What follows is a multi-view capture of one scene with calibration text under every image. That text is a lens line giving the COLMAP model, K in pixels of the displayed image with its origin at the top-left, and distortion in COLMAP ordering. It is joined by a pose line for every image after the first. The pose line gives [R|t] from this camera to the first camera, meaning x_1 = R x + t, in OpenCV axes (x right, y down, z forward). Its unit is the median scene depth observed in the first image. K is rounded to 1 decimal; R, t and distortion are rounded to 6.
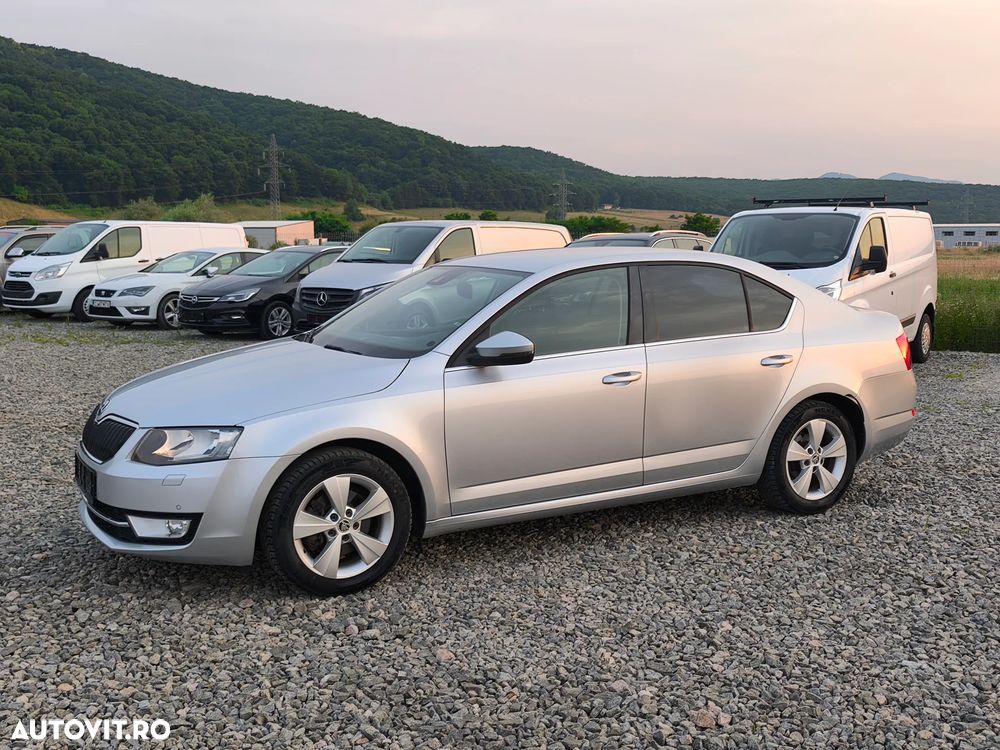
lens RADIAL K [[1095.4, 0, 500.0], [0, 1095.4, 375.0], [0, 0, 1]] dist [0.097994, -0.272161]
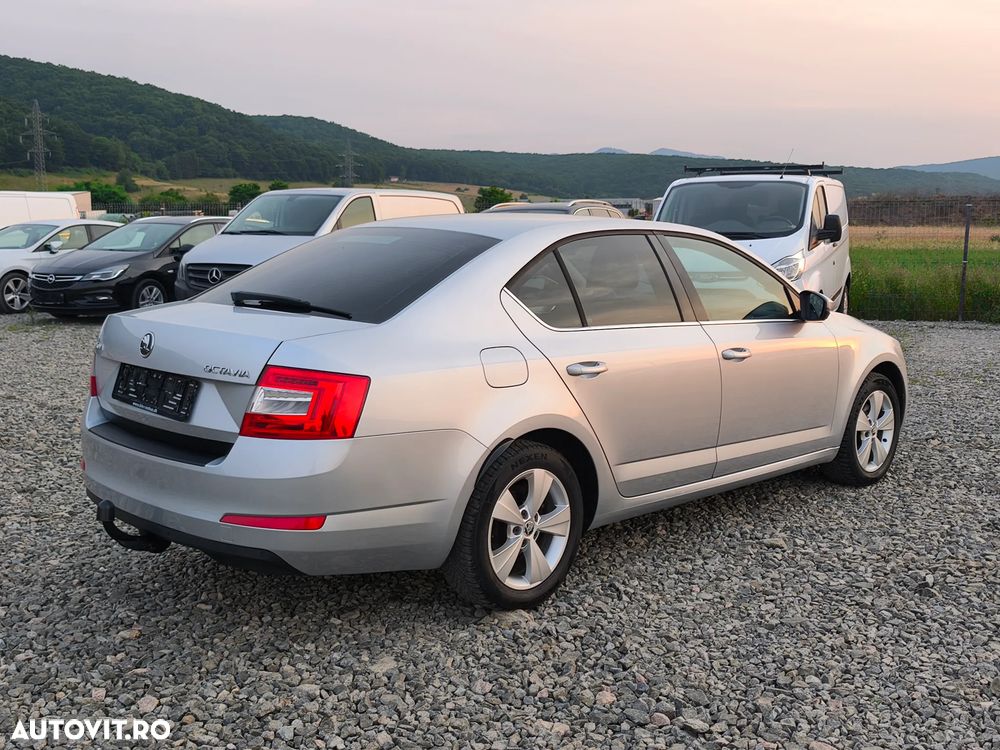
lens RADIAL K [[1085.9, 0, 498.3], [0, 1085.9, 375.3], [0, 0, 1]] dist [0.082415, -0.233608]
pose [[0.980033, -0.030924, 0.196417, -0.101349], [0.025793, 0.999257, 0.028629, -0.007468], [-0.197156, -0.022991, 0.980102, 0.077299]]
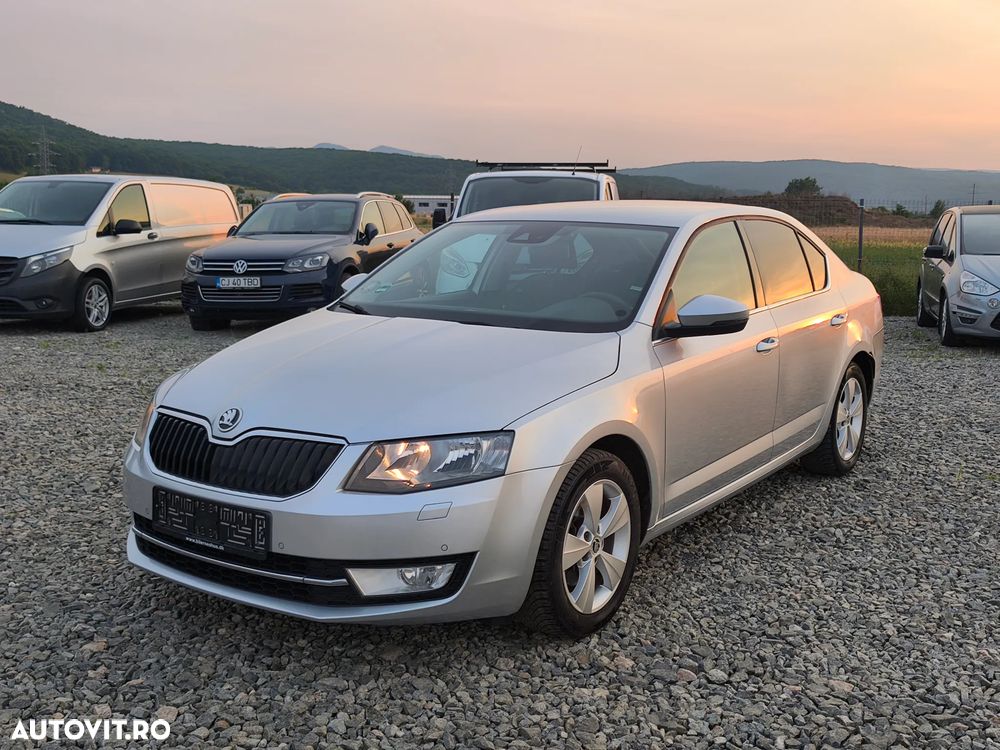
lens RADIAL K [[1096.7, 0, 506.8], [0, 1096.7, 371.8], [0, 0, 1]] dist [0.085874, -0.244132]
pose [[0.894860, -0.055757, 0.442851, -0.155591], [0.044623, 0.998372, 0.035531, -0.005363], [-0.444112, -0.012034, 0.895891, 0.092210]]
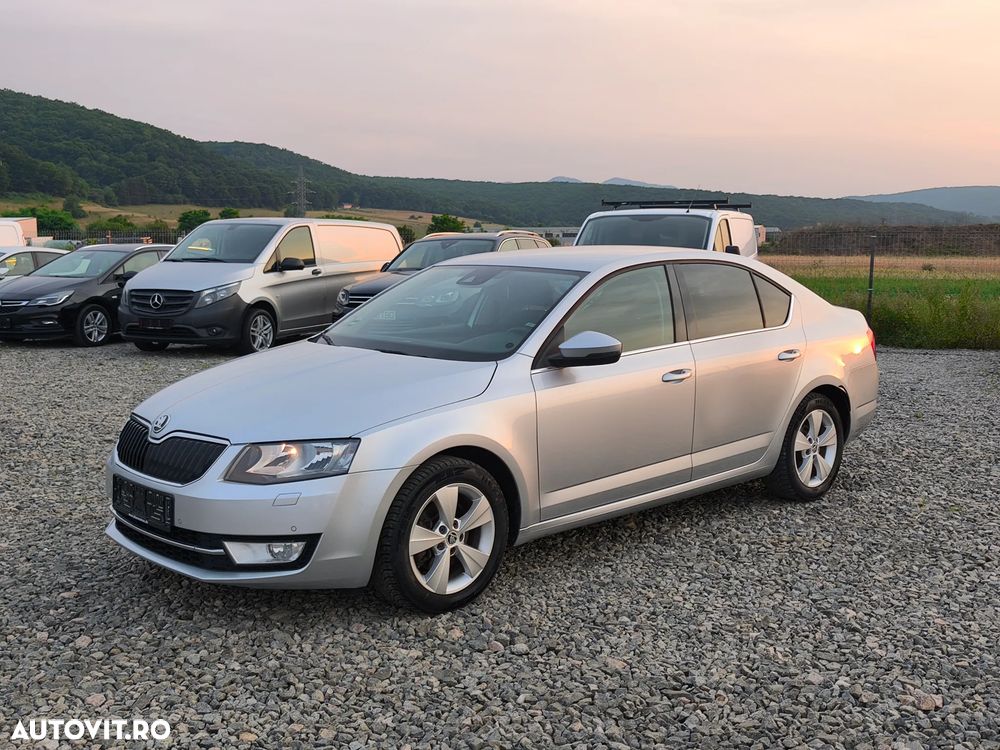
lens RADIAL K [[1095.4, 0, 500.0], [0, 1095.4, 375.0], [0, 0, 1]] dist [0.097994, -0.272161]
pose [[0.970928, -0.026946, 0.237848, -0.092869], [0.026911, 0.999632, 0.003396, -0.001811], [-0.237852, 0.003104, 0.971296, 0.018937]]
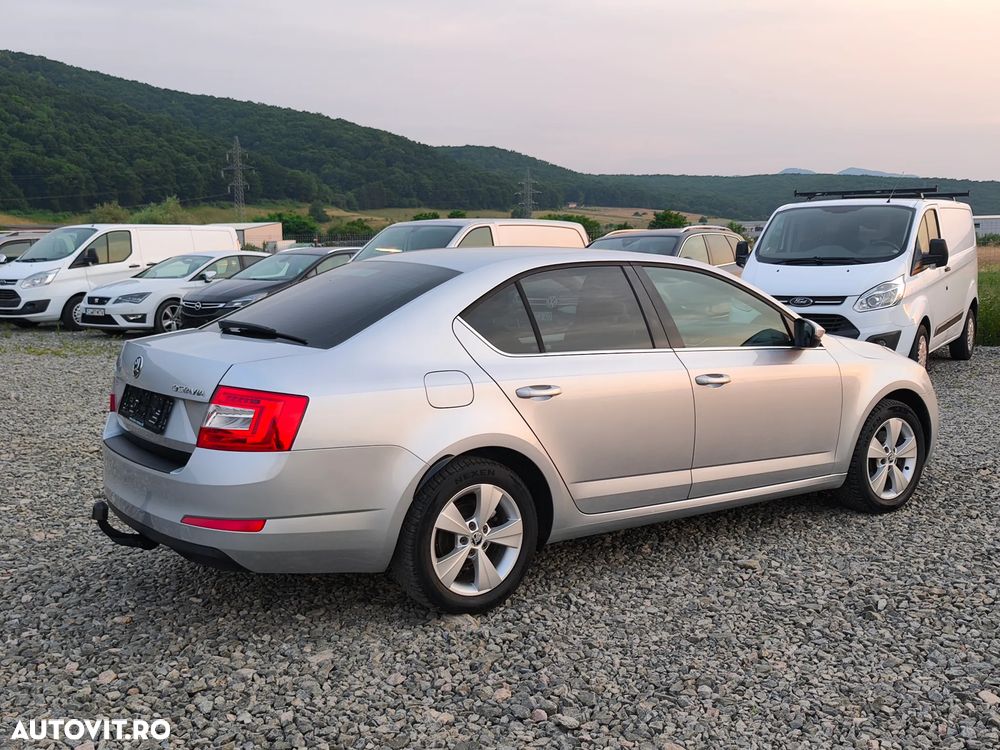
lens RADIAL K [[1086.2, 0, 502.9], [0, 1086.2, 380.4], [0, 0, 1]] dist [0.077768, -0.212229]
pose [[0.999178, -0.018682, 0.035980, -0.049444], [0.018440, 0.999805, 0.007028, -0.006161], [-0.036104, -0.006358, 0.999328, 0.050451]]
